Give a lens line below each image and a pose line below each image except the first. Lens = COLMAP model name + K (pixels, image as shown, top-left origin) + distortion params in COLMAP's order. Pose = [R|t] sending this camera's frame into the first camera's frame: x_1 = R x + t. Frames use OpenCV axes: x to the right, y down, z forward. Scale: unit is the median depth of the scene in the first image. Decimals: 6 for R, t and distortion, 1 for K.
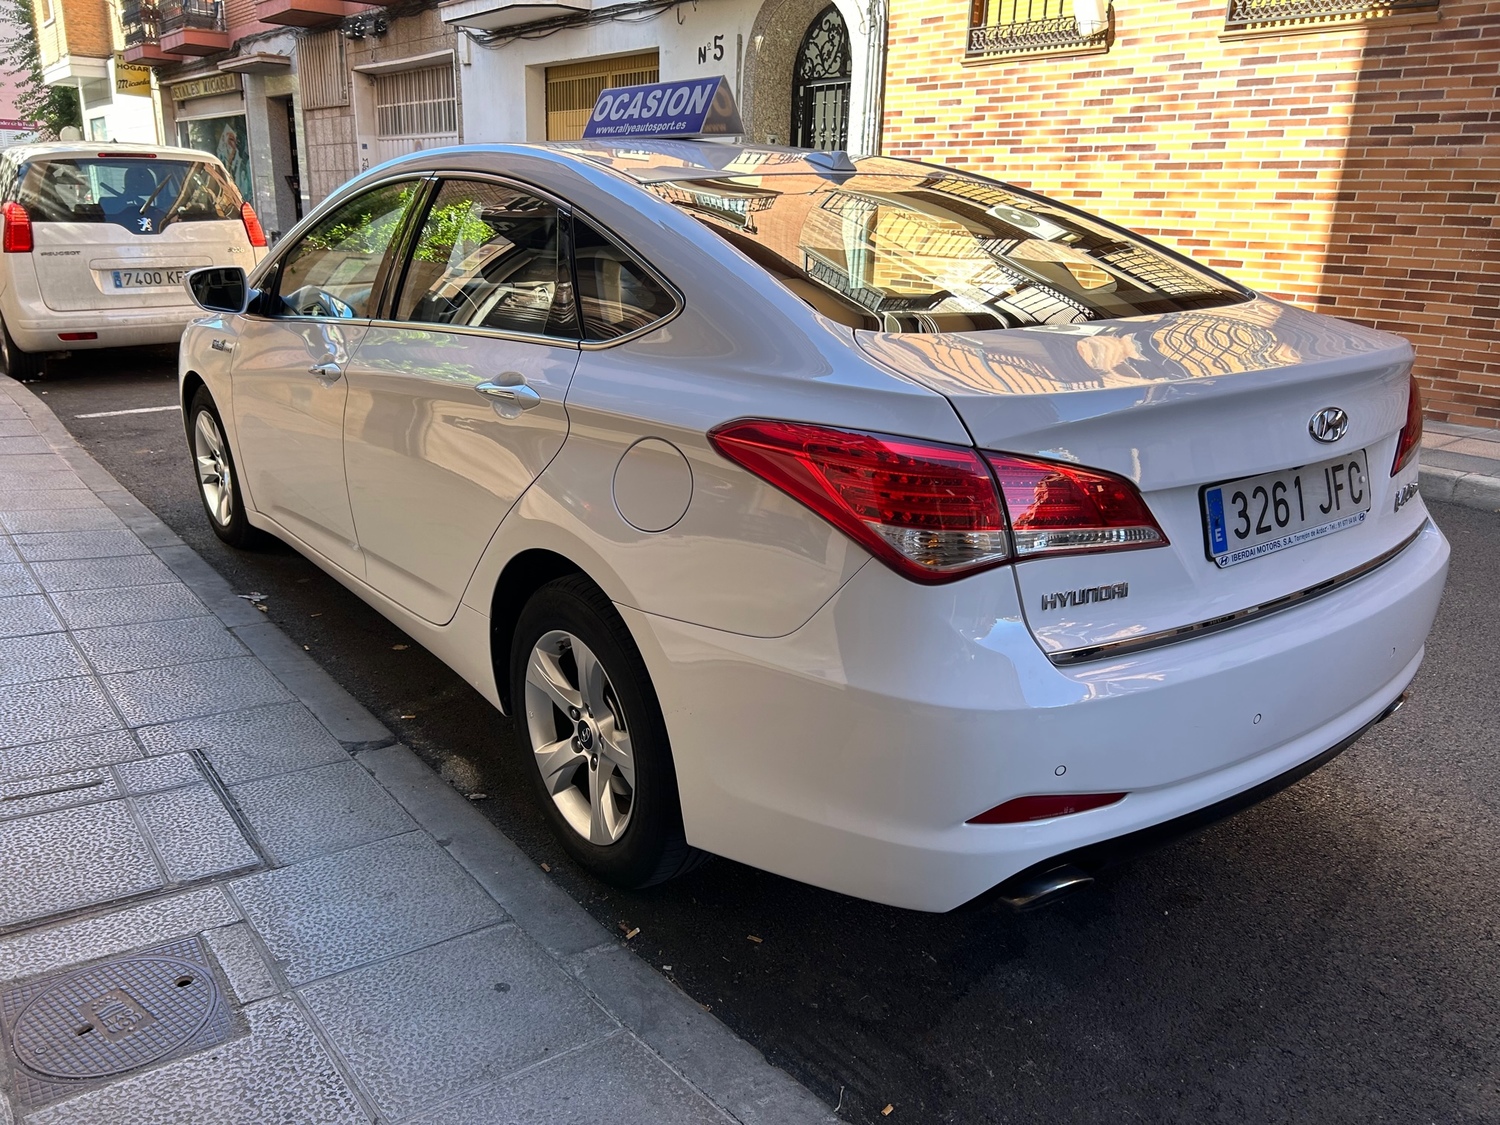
lens RADIAL K [[1141.0, 0, 754.7], [0, 1141.0, 538.4], [0, 0, 1]] dist [0.030648, -0.037715]
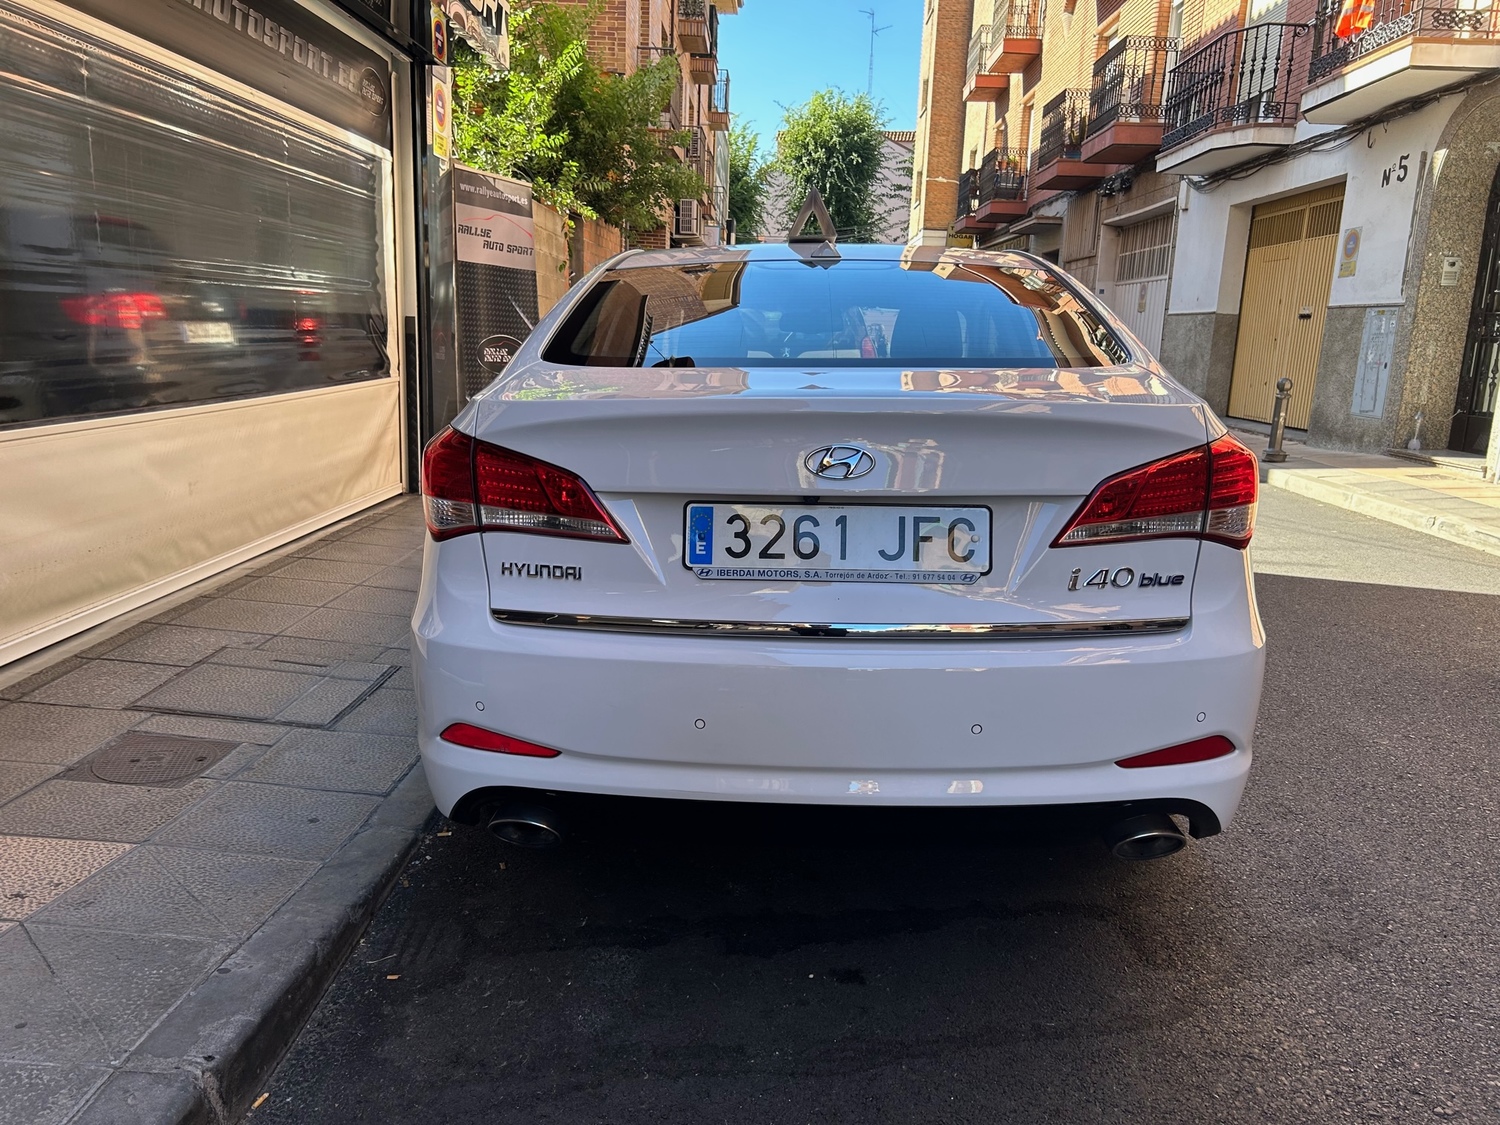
lens RADIAL K [[1169.1, 0, 751.5], [0, 1169.1, 495.9], [0, 0, 1]] dist [0.029146, -0.007433]
pose [[0.760313, 0.081393, -0.644437, 0.204735], [-0.186589, 0.977671, -0.096660, 0.008386], [0.622181, 0.193737, 0.758523, 0.030156]]
